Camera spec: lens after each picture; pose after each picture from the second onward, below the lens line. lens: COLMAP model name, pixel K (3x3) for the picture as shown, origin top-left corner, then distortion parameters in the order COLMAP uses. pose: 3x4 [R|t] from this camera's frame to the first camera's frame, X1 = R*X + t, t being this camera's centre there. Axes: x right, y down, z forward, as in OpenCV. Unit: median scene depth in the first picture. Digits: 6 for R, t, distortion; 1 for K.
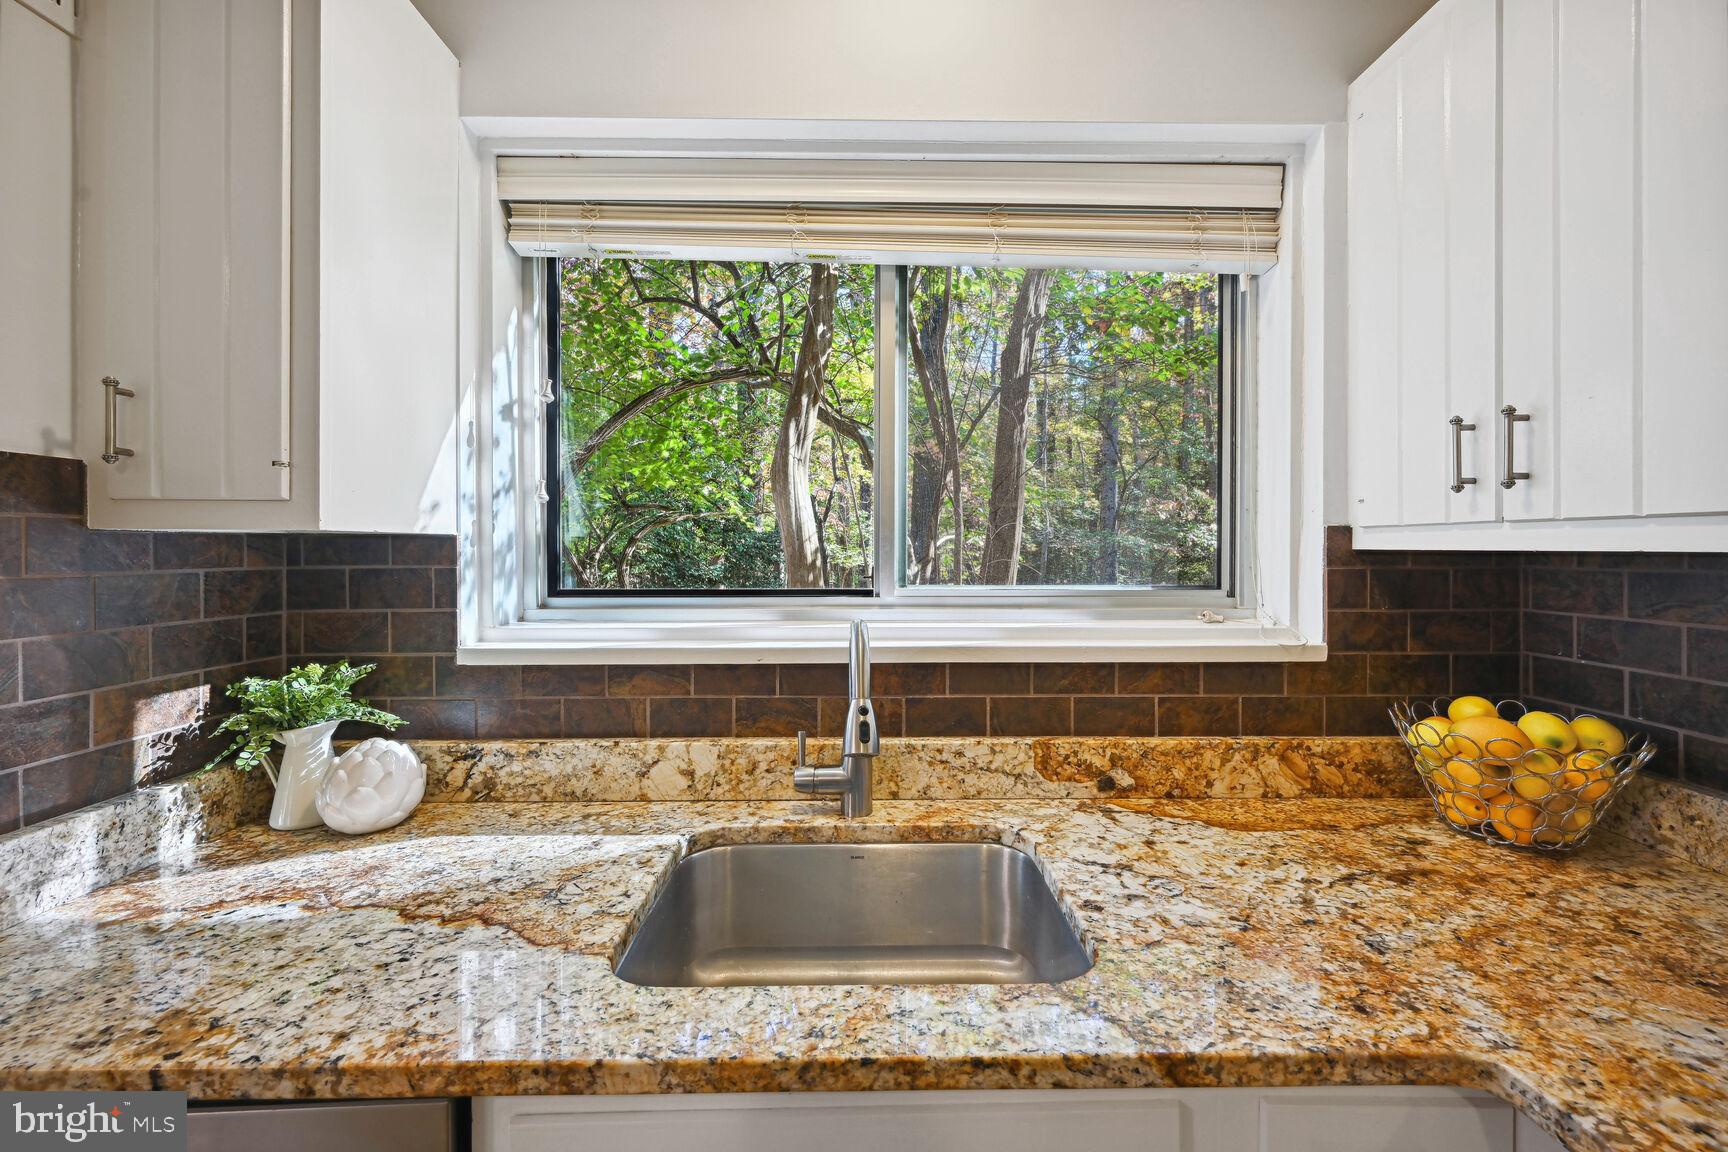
lens RADIAL K [[683.6, 0, 868.2], [0, 683.6, 552.8], [0, 0, 1]] dist [-0.000214, -0.000175]
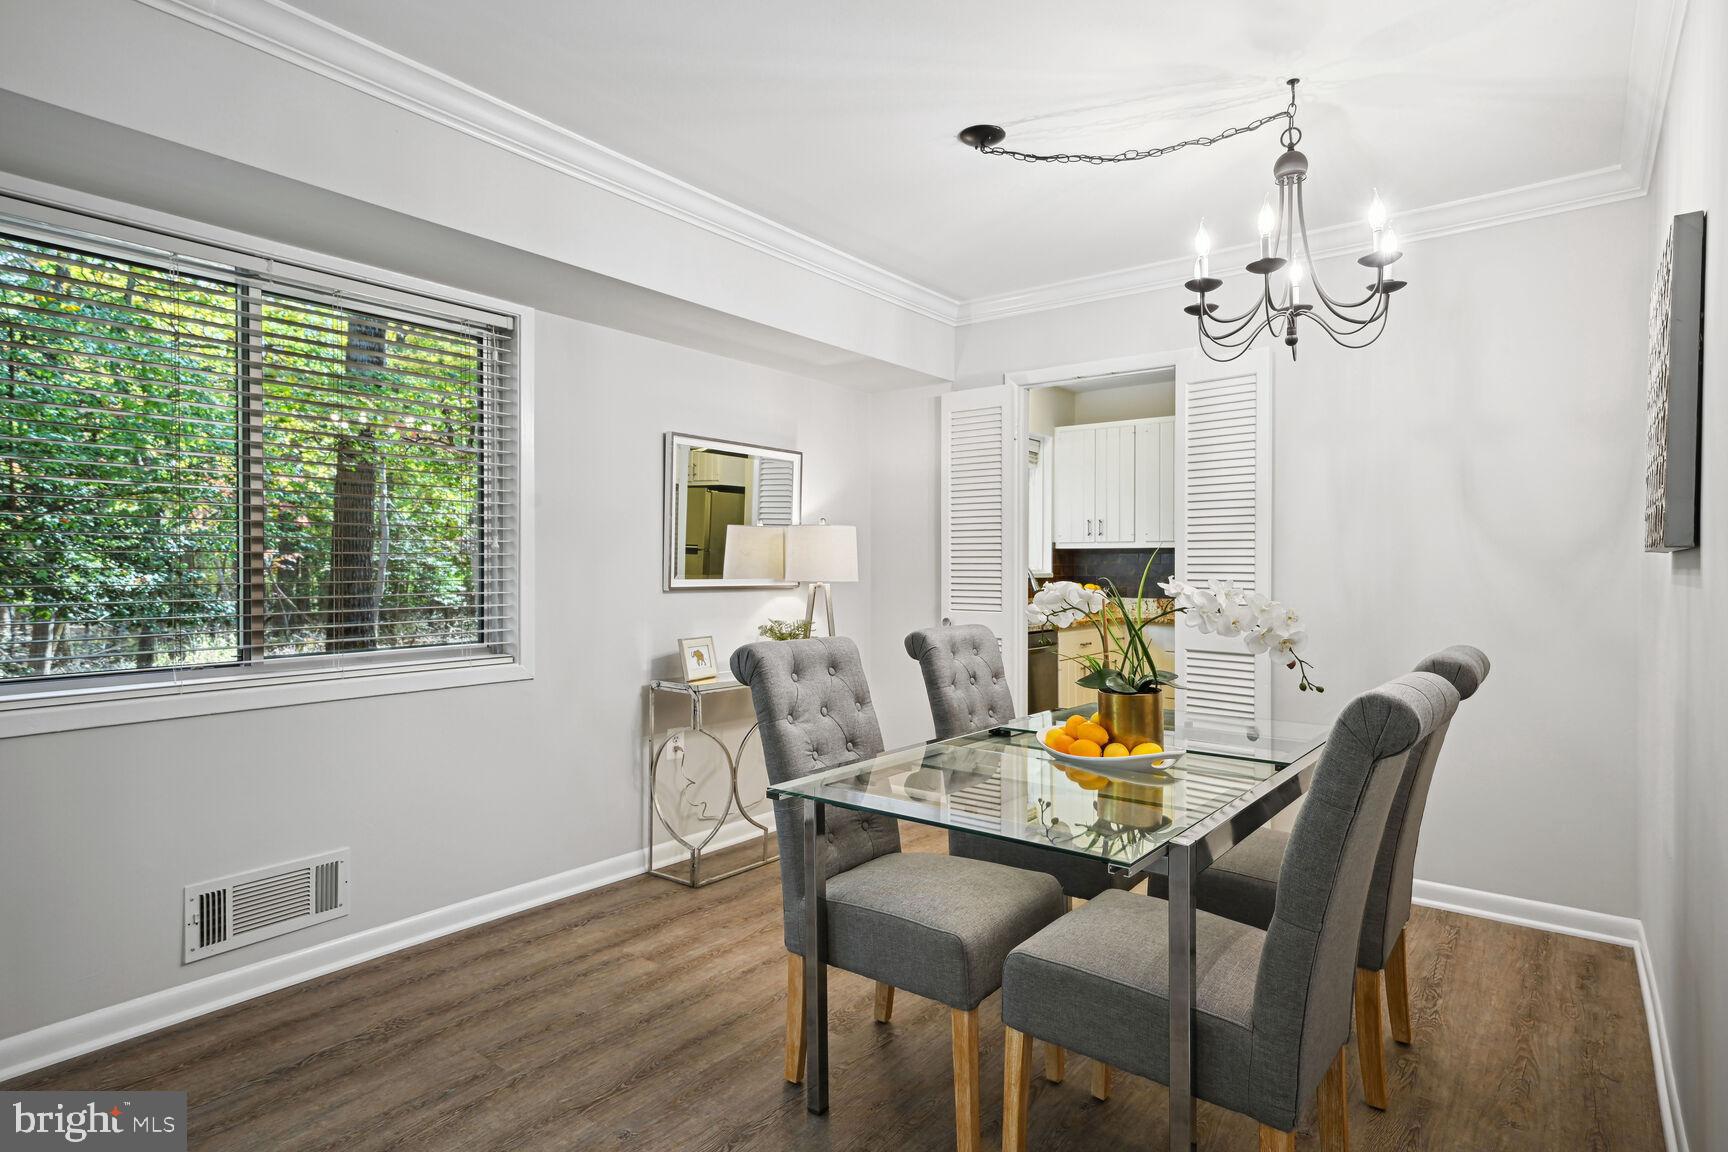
lens RADIAL K [[916.6, 0, 864.0], [0, 916.6, 576.0], [0, 0, 1]] dist [0.015205, -0.000322]
pose [[0.614819, -0.004370, 0.788656, -4.123614], [0.003183, 0.999990, 0.003060, 0.134541], [-0.788661, 0.000628, 0.614827, -1.349879]]
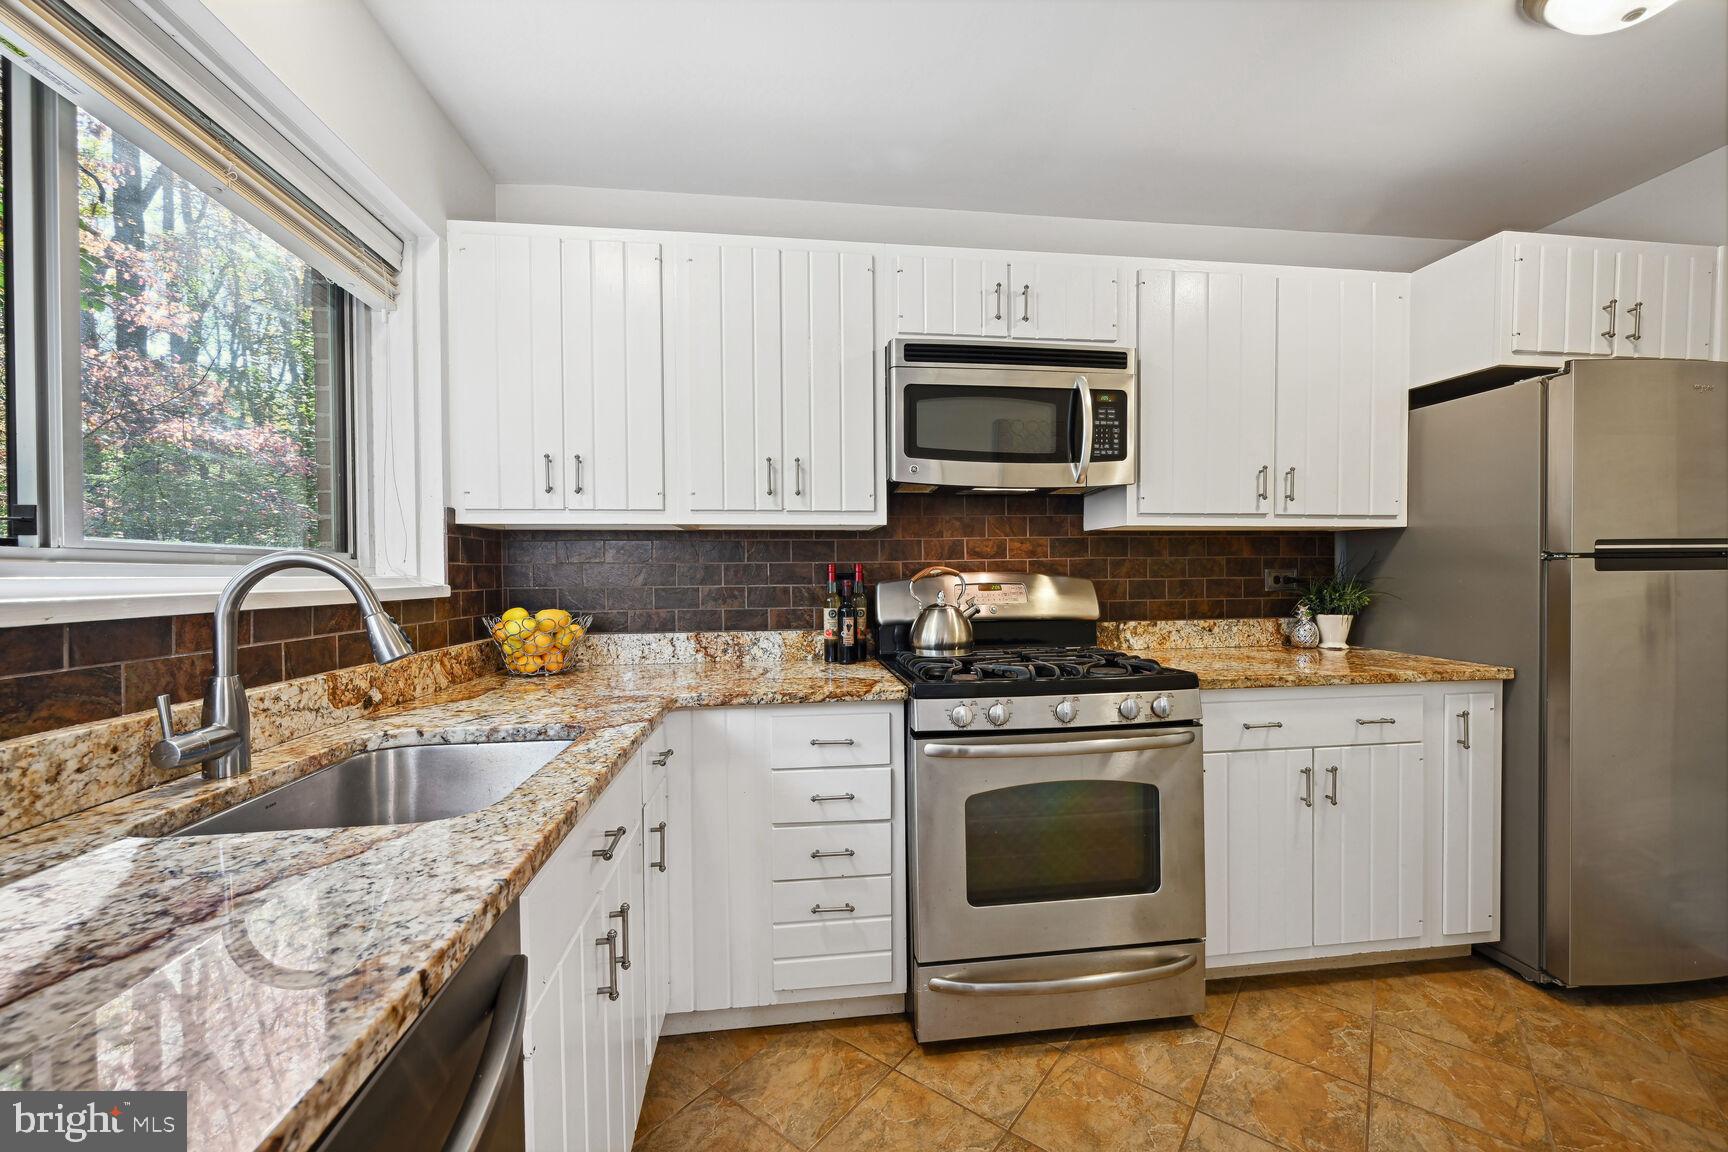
lens RADIAL K [[670.1, 0, 869.1], [0, 670.1, 580.0], [0, 0, 1]] dist [0.000774, -0.000004]
pose [[-0.110248, -0.009089, 0.993863, -0.924712], [0.015095, 0.999828, 0.010818, 0.123754], [-0.993789, 0.016195, -0.110092, 0.250023]]
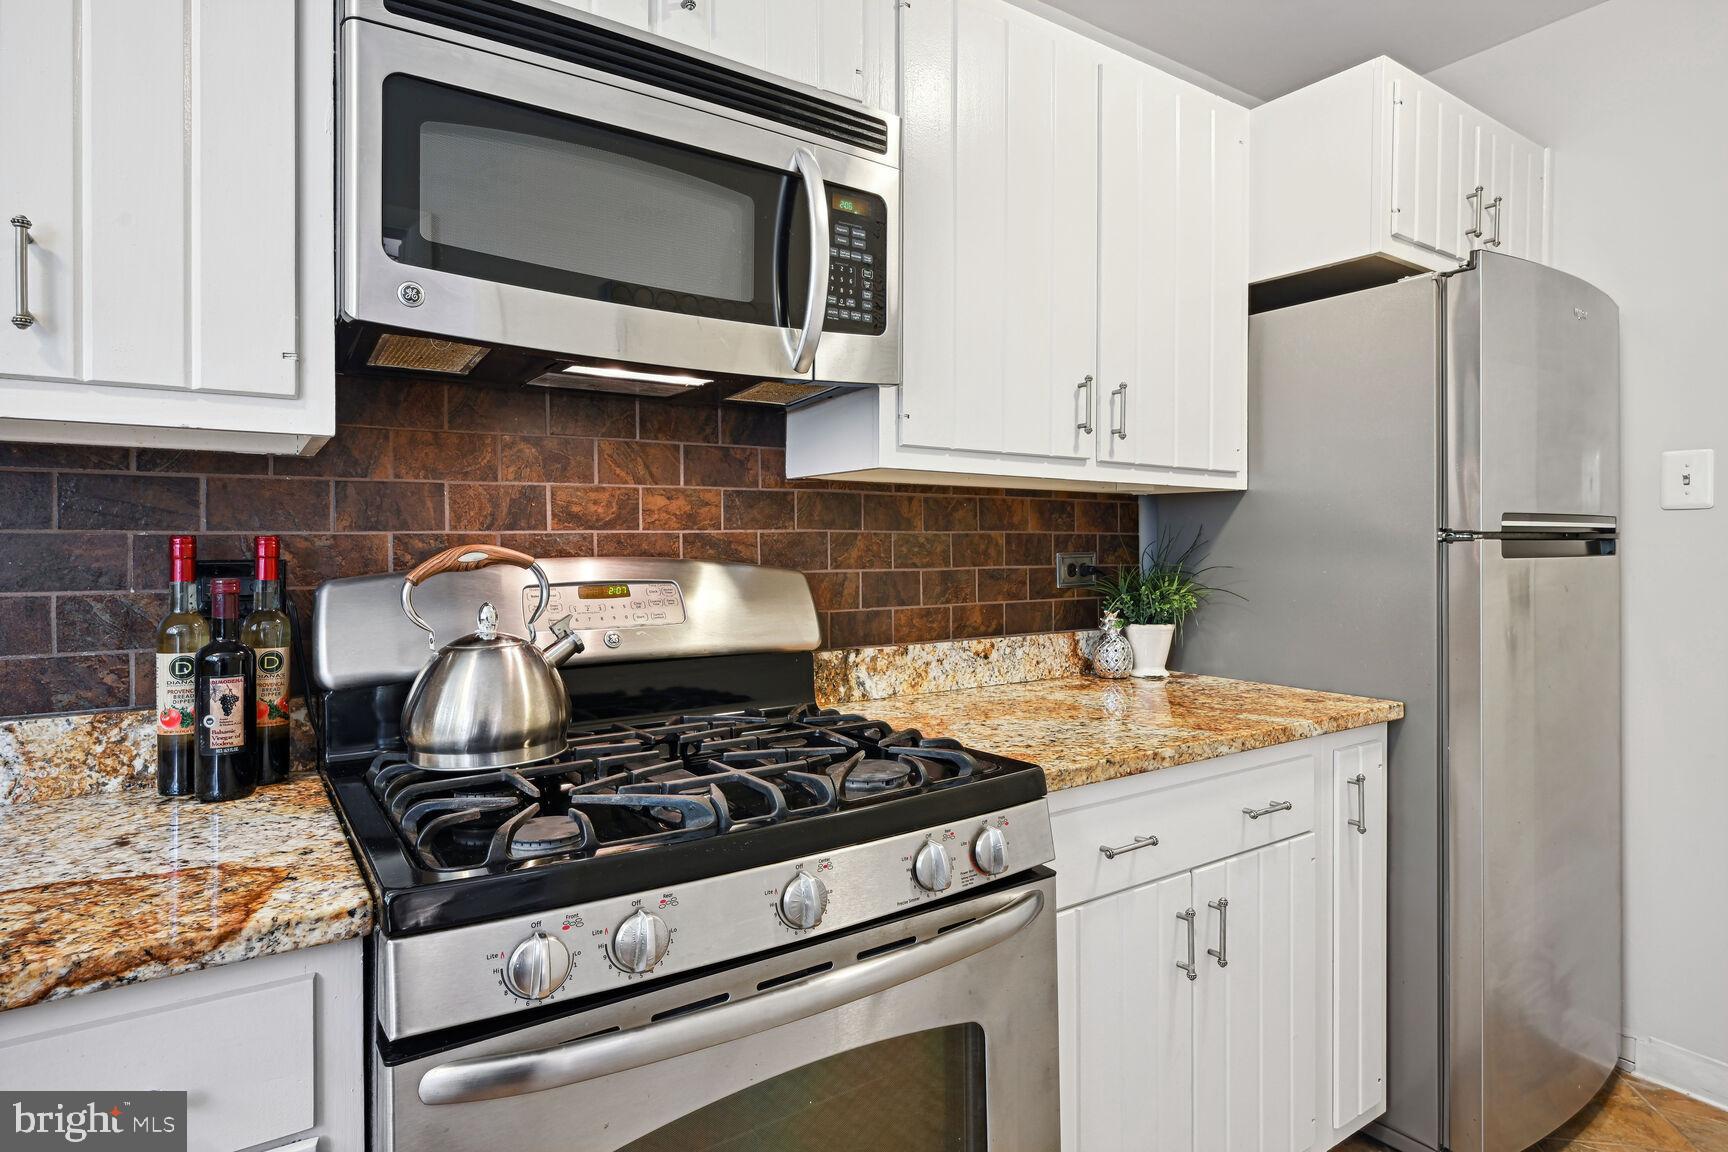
lens RADIAL K [[935.1, 0, 873.5], [0, 935.1, 547.7], [0, 0, 1]] dist [0.000115, -0.000464]
pose [[-0.554378, 0.006545, 0.832239, -0.296610], [0.011103, 0.999938, -0.000468, 0.118591], [-0.832191, 0.008981, -0.554416, 0.087739]]
